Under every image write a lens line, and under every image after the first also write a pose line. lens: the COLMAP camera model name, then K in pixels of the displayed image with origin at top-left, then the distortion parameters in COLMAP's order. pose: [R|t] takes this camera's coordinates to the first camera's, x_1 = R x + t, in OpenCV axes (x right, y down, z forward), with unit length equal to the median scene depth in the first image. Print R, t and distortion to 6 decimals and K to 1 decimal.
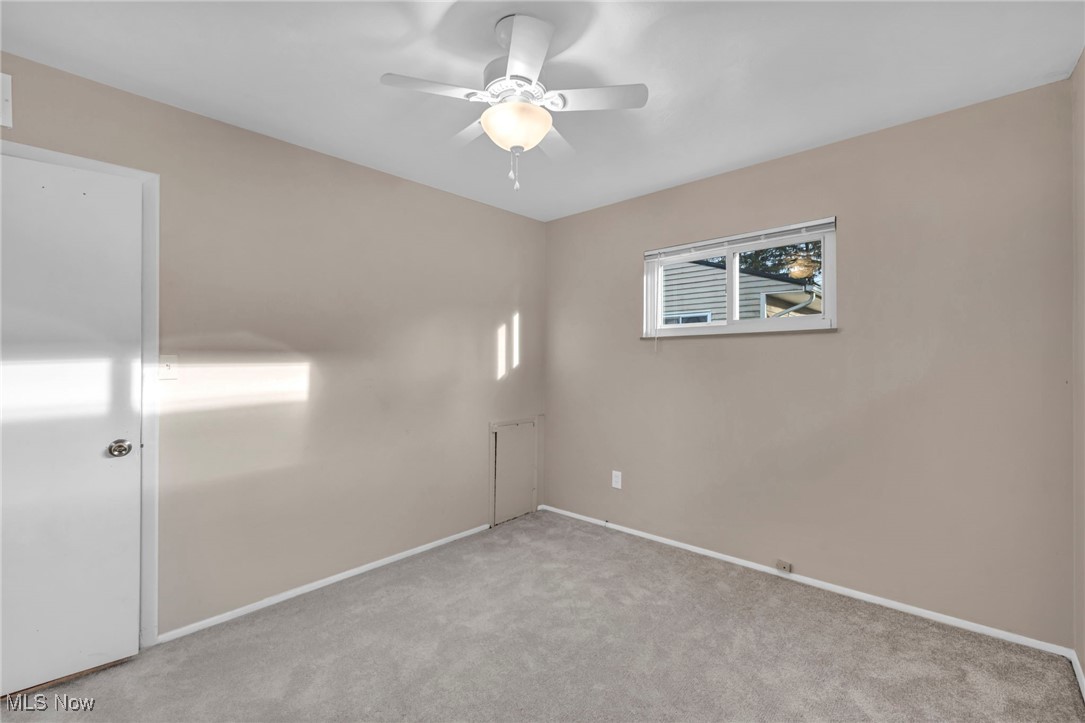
lens RADIAL K [[468.3, 0, 542.5], [0, 468.3, 361.7], [0, 0, 1]] dist [-0.000027, 0.000380]
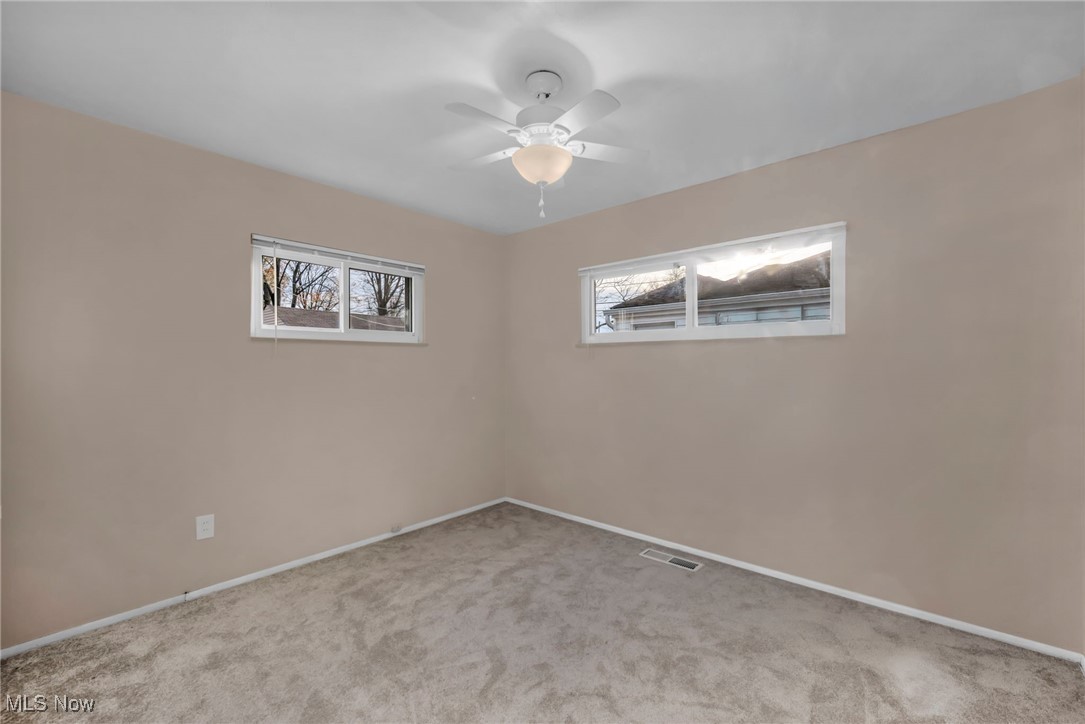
lens RADIAL K [[468.3, 0, 542.5], [0, 468.3, 363.8], [0, 0, 1]] dist [-0.000027, 0.000380]
pose [[-0.020631, 0.001713, 0.999786, -0.662855], [0.000354, 0.999998, -0.001706, -0.004214], [-0.999787, 0.000319, -0.020632, 0.542301]]
